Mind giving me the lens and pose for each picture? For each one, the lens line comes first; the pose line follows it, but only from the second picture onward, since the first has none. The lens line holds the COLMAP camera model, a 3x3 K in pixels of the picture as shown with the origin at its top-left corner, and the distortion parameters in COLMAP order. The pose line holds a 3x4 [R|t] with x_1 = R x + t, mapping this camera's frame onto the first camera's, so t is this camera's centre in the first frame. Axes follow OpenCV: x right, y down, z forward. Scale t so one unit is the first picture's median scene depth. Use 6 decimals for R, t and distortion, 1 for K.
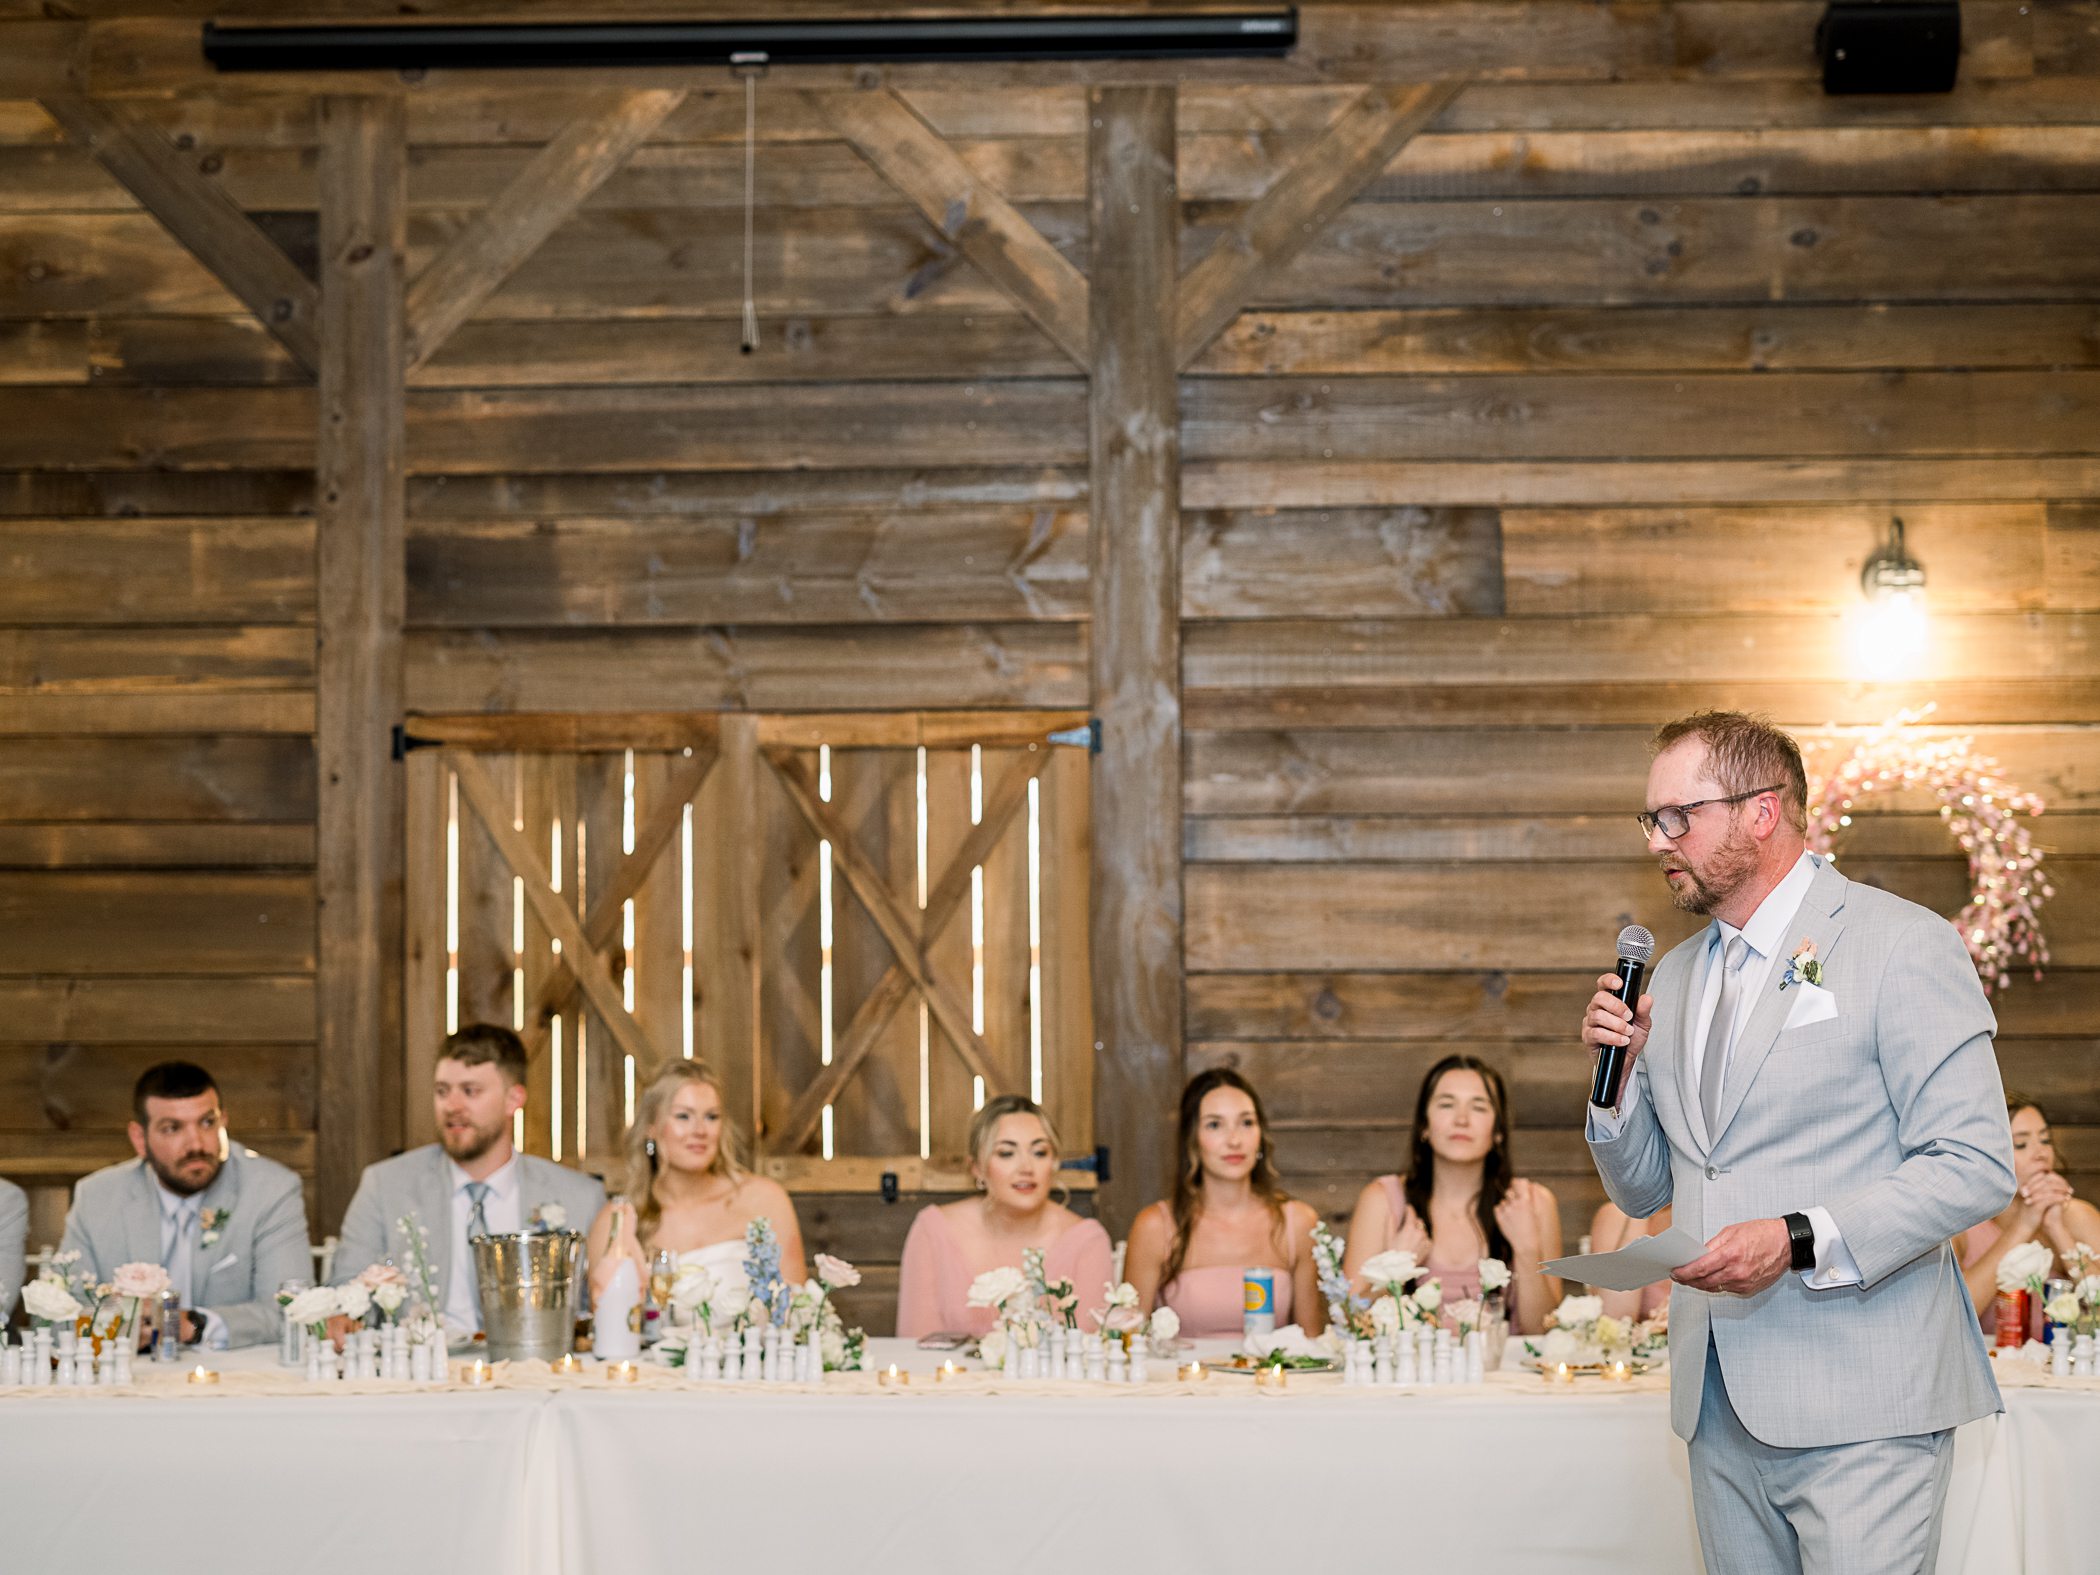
lens RADIAL K [[4161.8, 0, 1049.3], [0, 4161.8, 851.9], [0, 0, 1]] dist [0.046296, -0.343192]
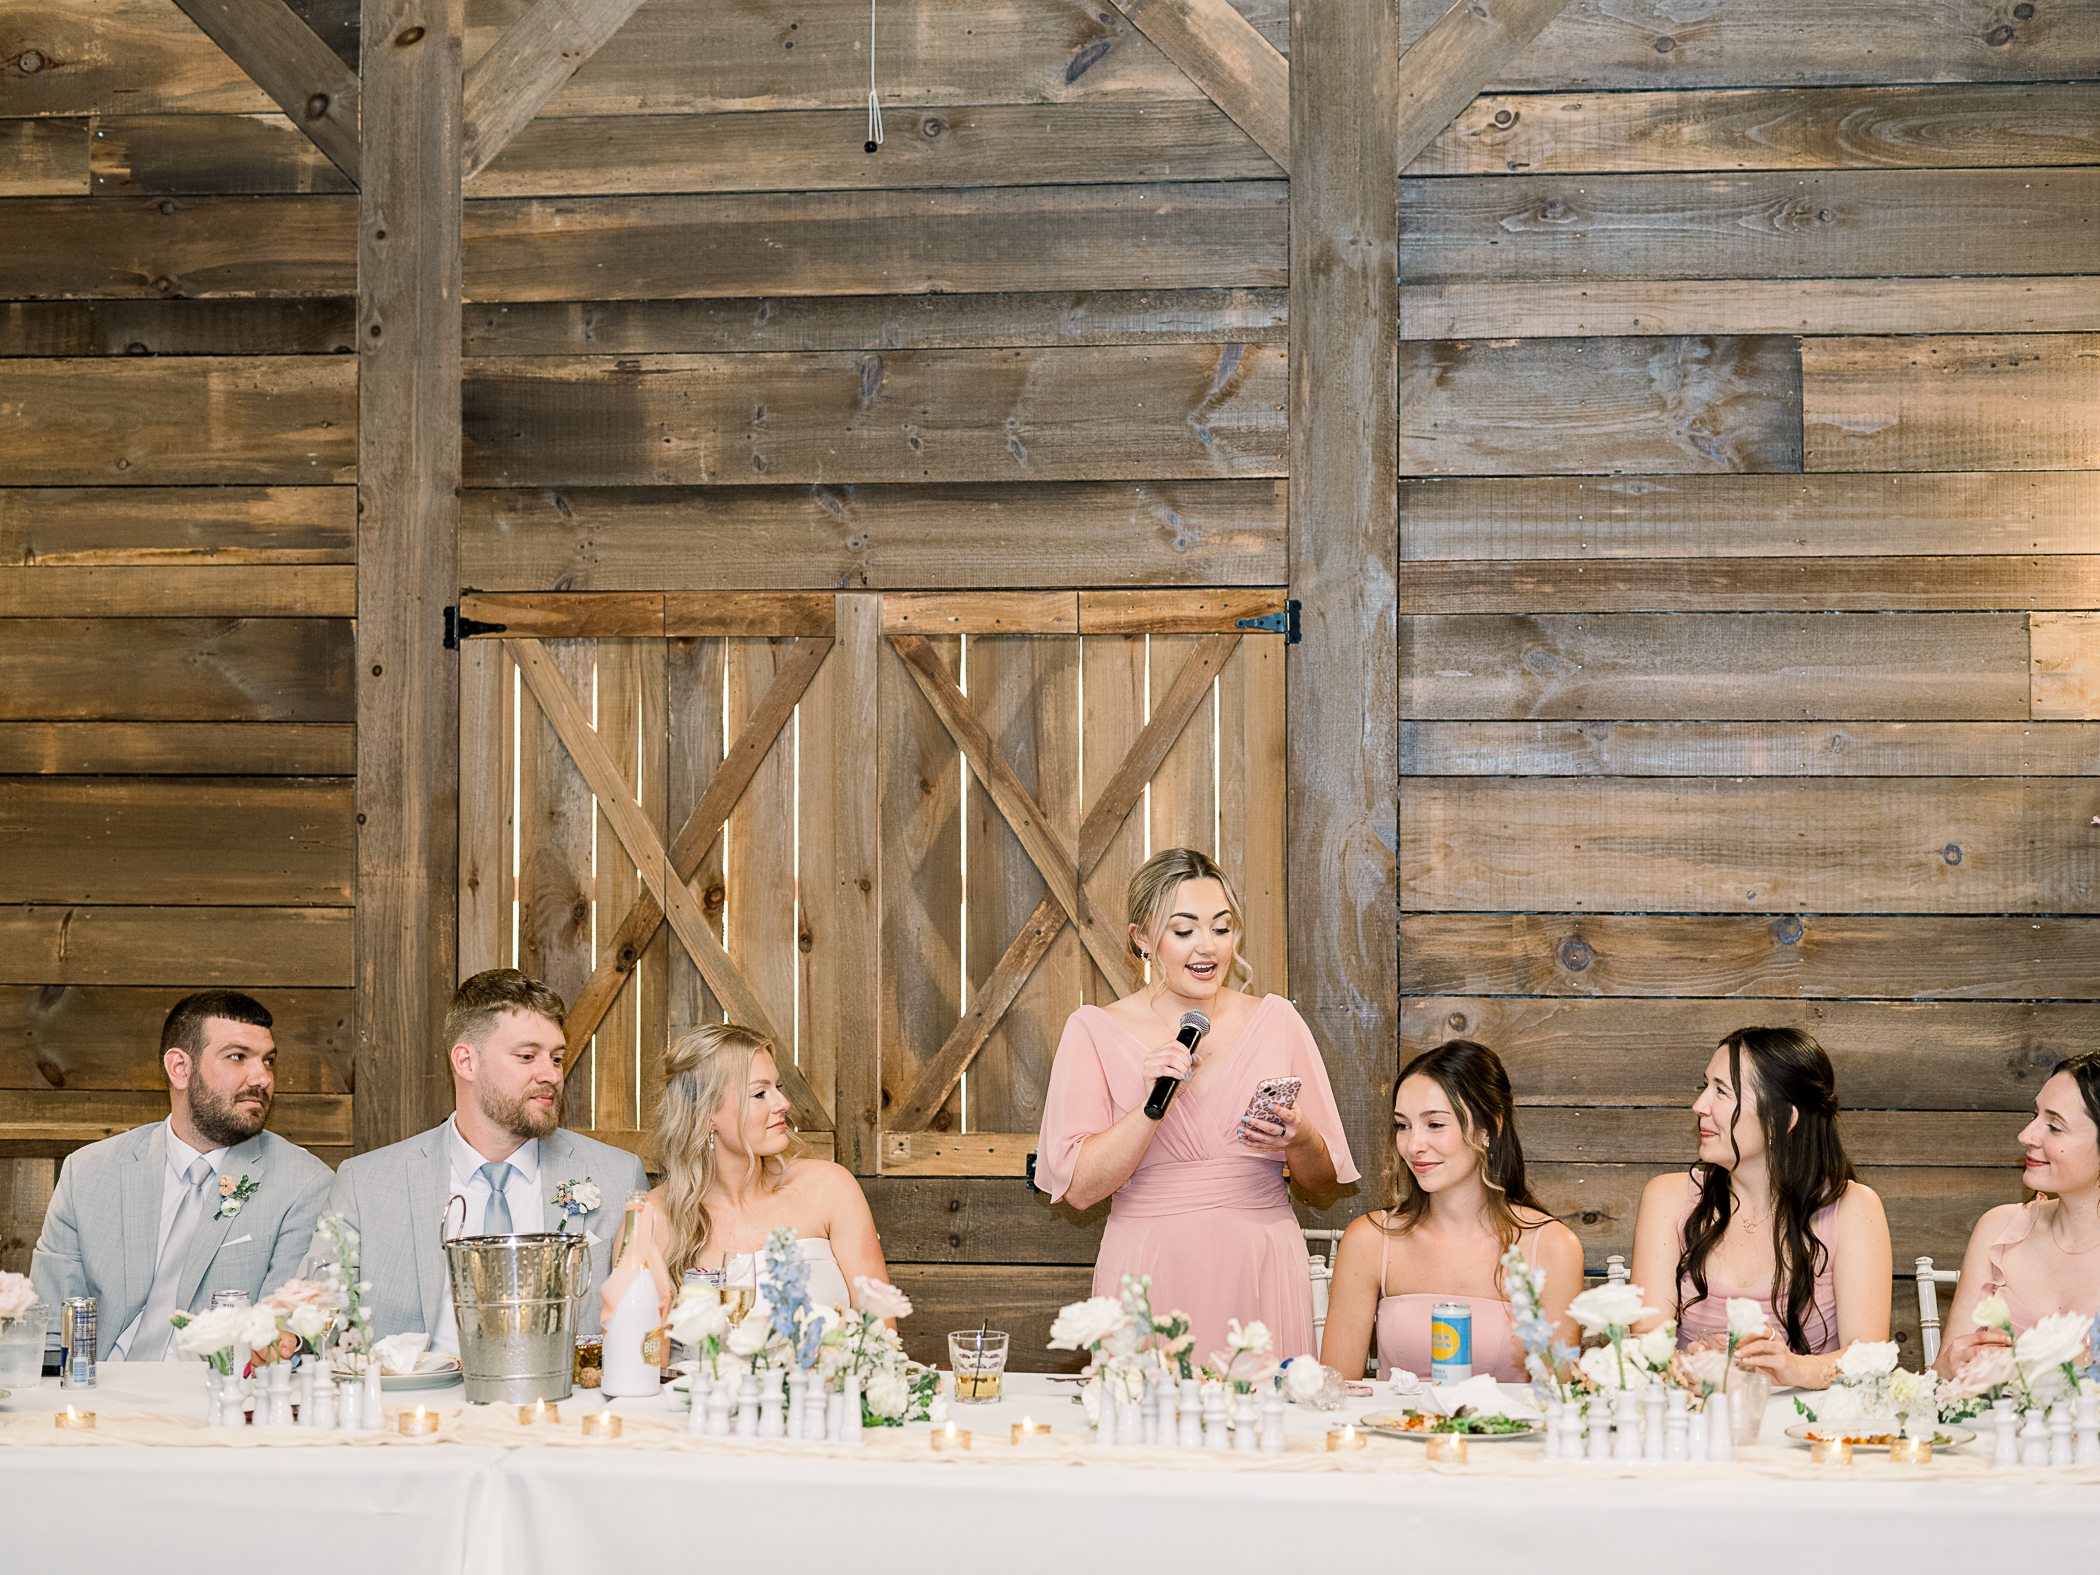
lens RADIAL K [[4161.8, 0, 1049.3], [0, 4161.8, 851.9], [0, 0, 1]] dist [0.046296, -0.343192]
pose [[0.995877, 0.007622, -0.090392, 0.037510], [-0.006215, 0.999855, 0.015837, 0.004681], [0.090499, -0.015210, 0.995780, 0.185042]]
